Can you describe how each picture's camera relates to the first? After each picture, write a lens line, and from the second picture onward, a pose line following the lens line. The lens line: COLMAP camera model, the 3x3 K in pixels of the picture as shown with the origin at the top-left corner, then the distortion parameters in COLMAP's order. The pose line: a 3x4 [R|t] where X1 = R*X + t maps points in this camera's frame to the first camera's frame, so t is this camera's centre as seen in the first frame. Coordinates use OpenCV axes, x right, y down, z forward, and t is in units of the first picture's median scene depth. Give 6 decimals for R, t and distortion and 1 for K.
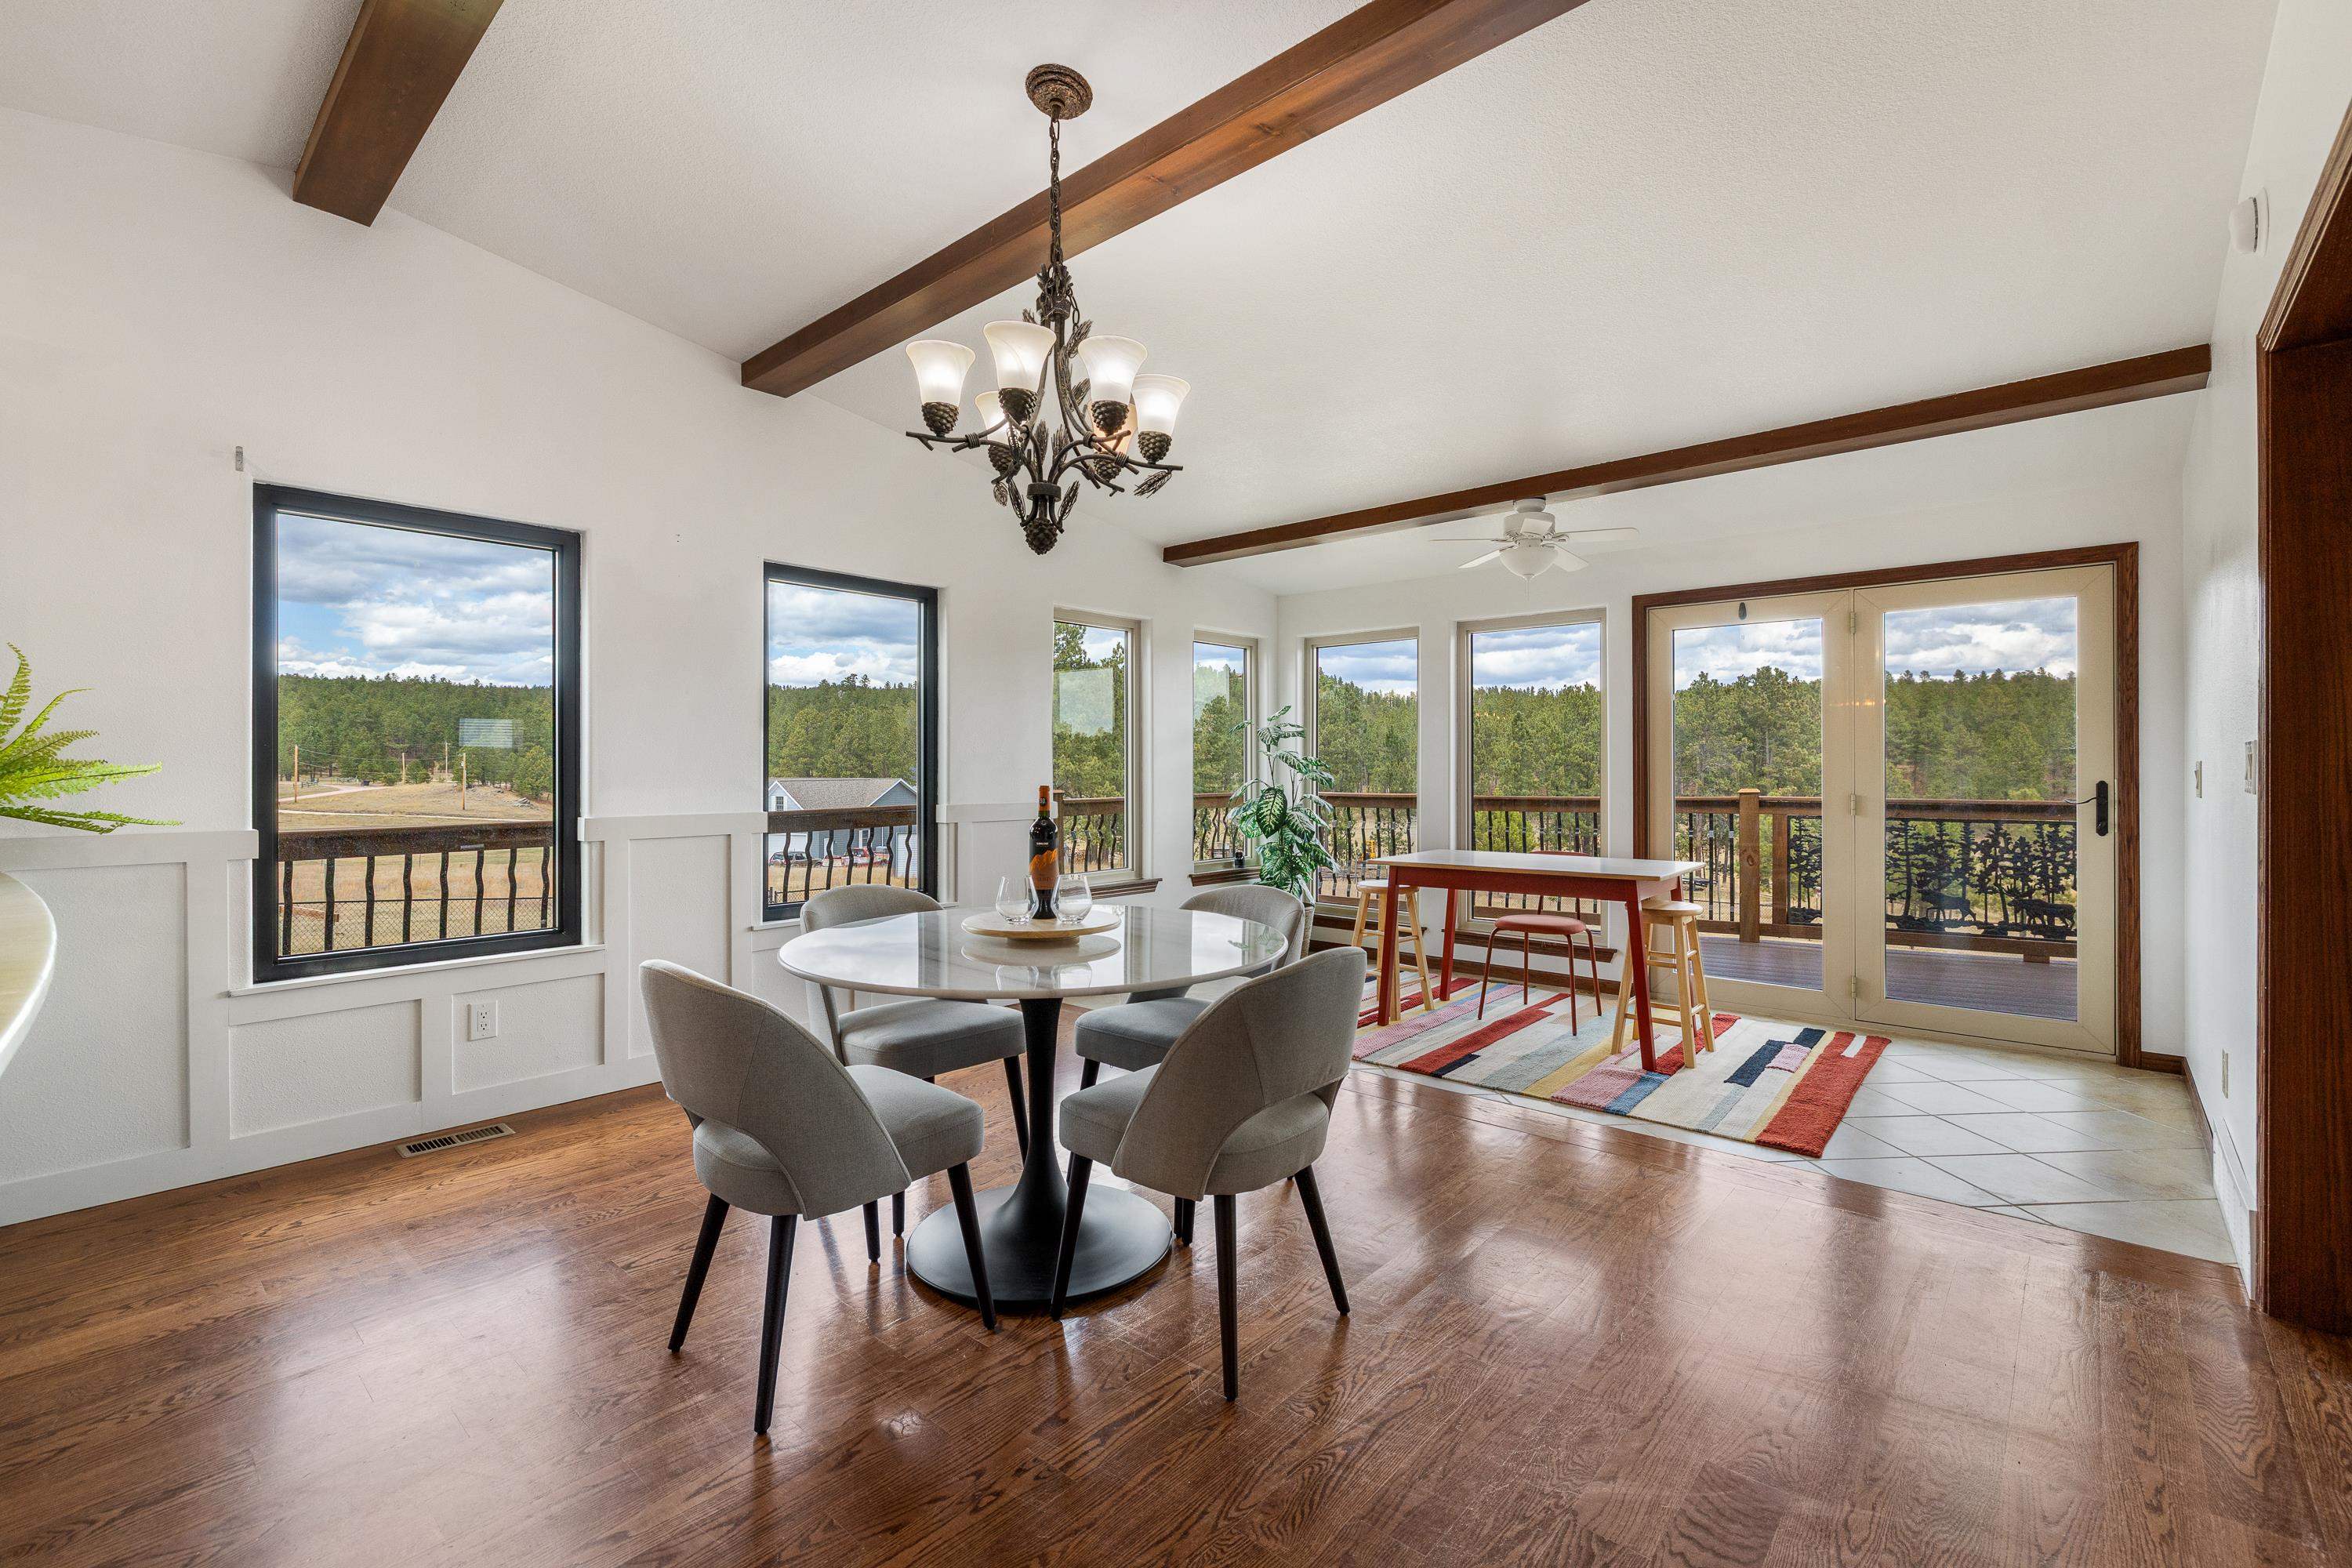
lens RADIAL K [[1023.0, 0, 1193.2], [0, 1023.0, 768.1], [0, 0, 1]] dist [-0.000307, 0.000231]
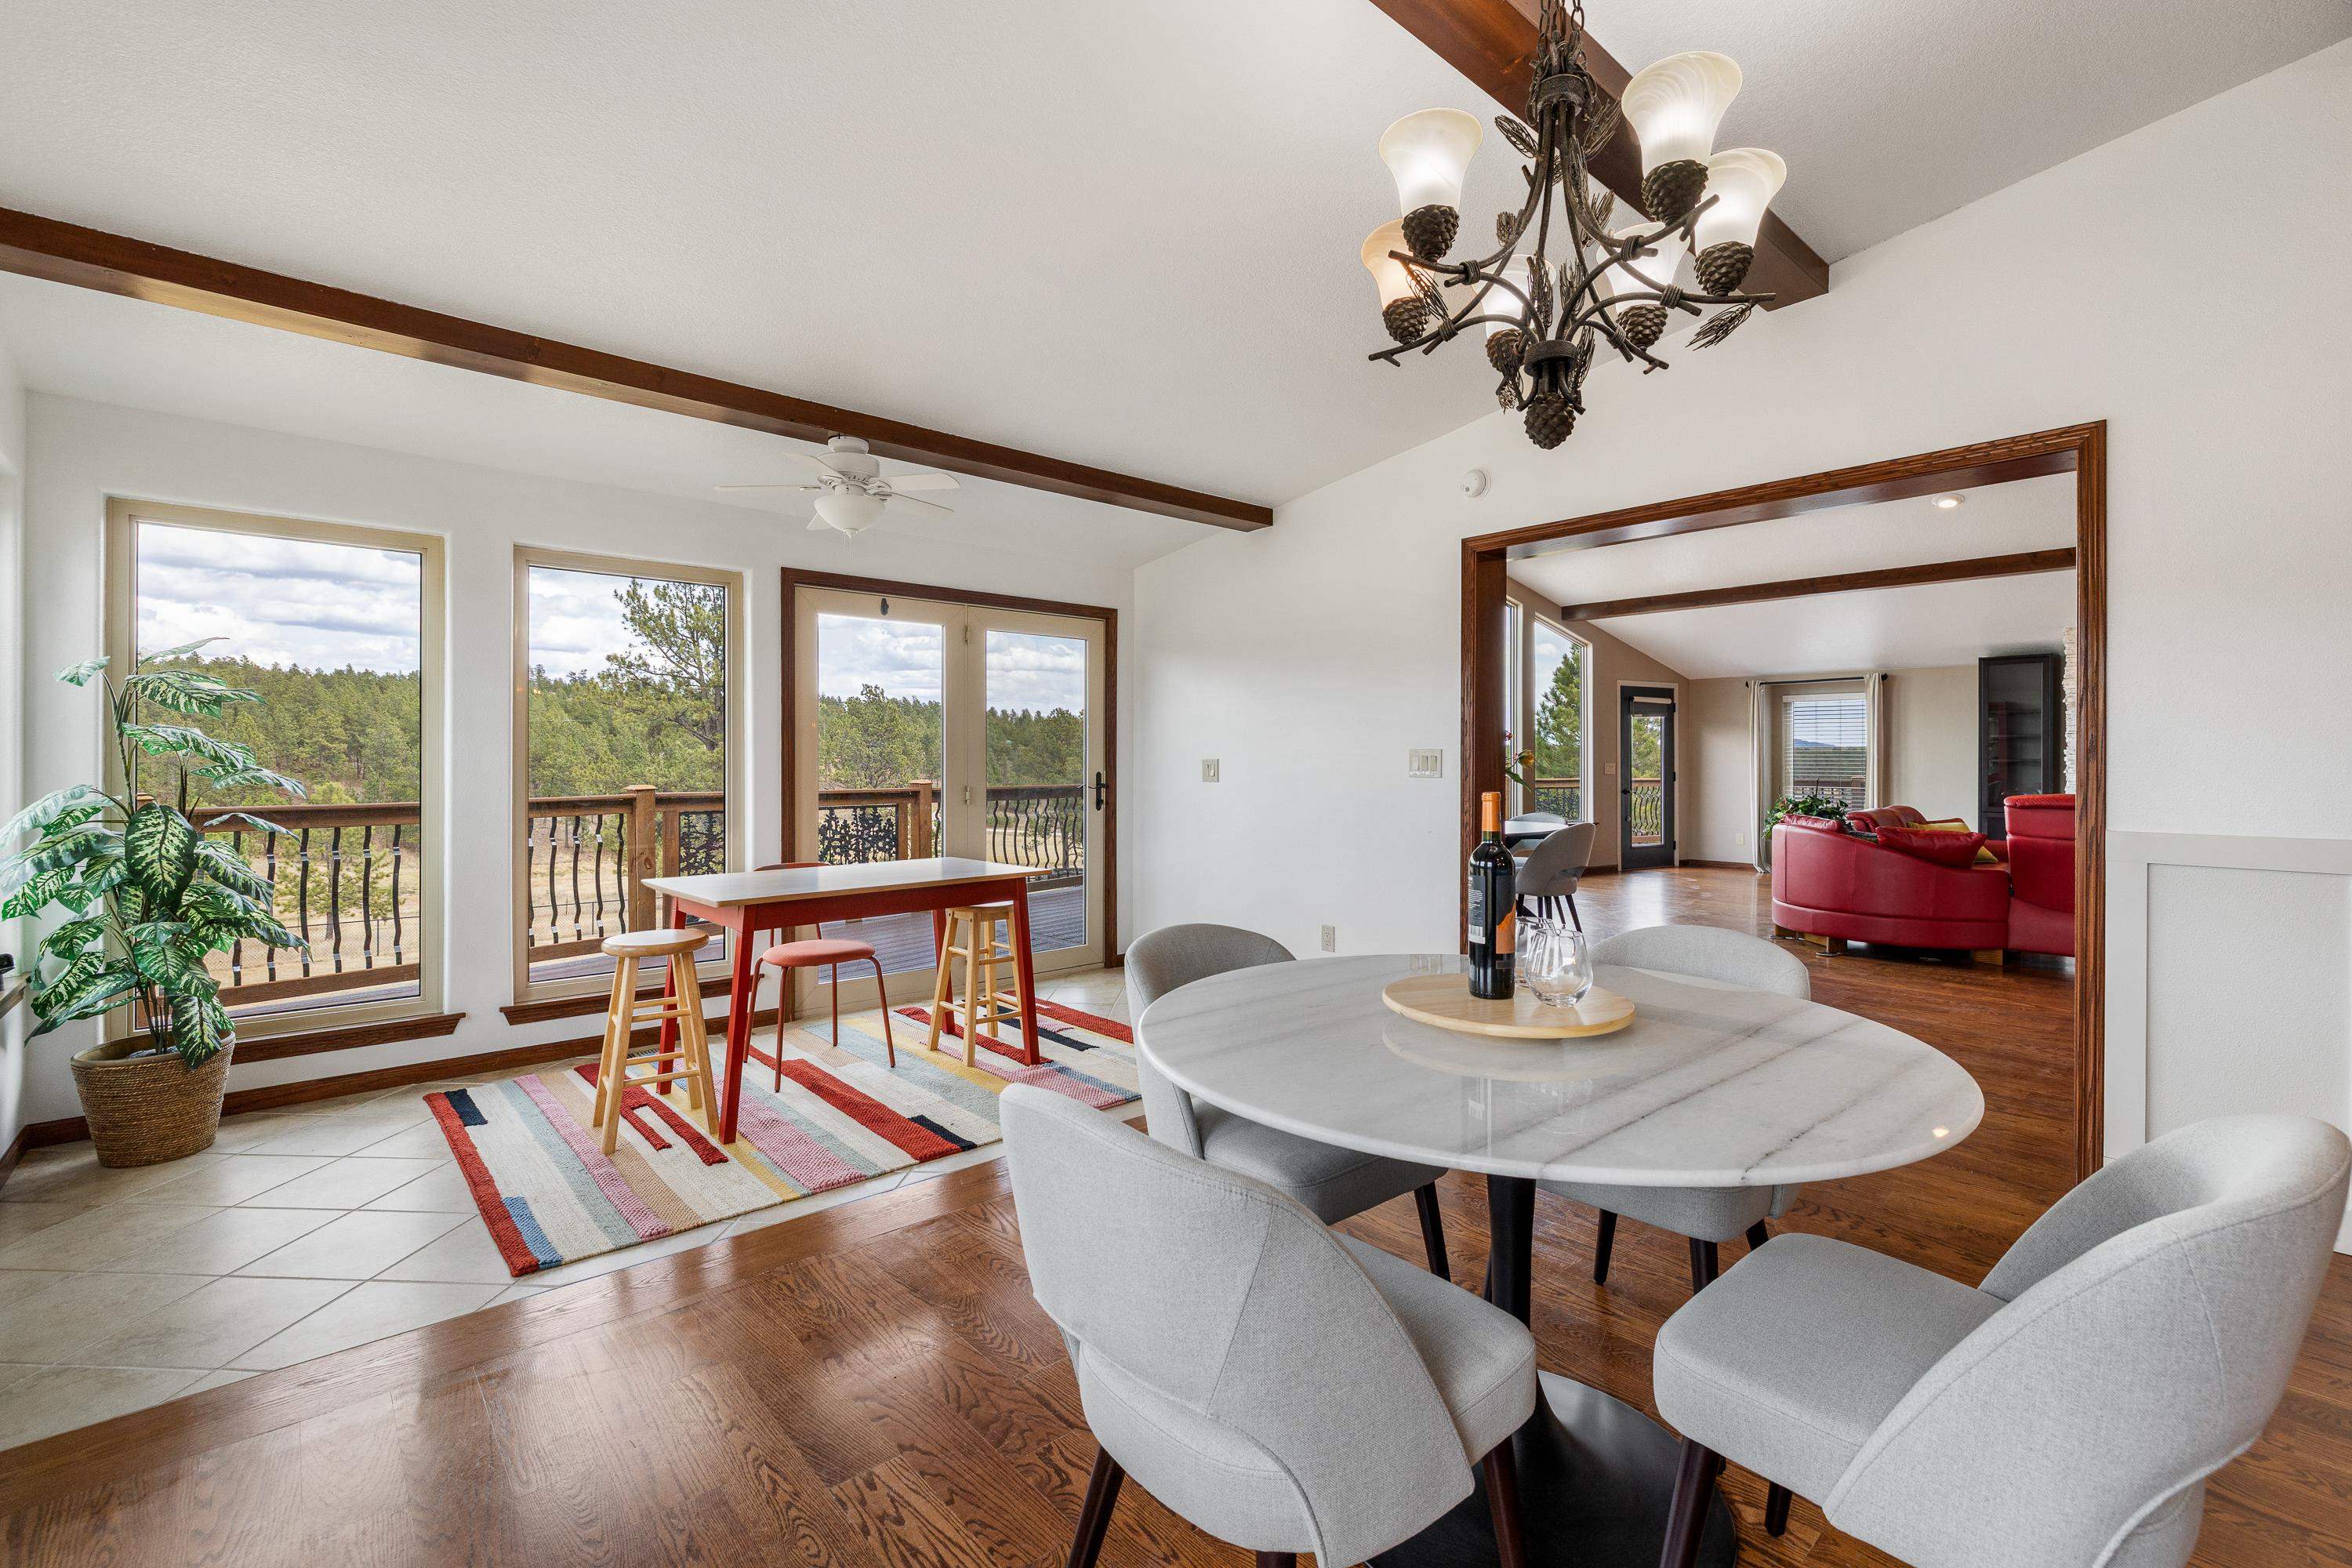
lens RADIAL K [[1023.0, 0, 1187.6], [0, 1023.0, 769.1], [0, 0, 1]] dist [-0.000307, 0.000231]
pose [[0.121553, -0.008312, 0.992550, -0.296845], [0.000430, 0.999965, 0.008321, -0.001607], [-0.992585, -0.000584, 0.121553, 0.405503]]
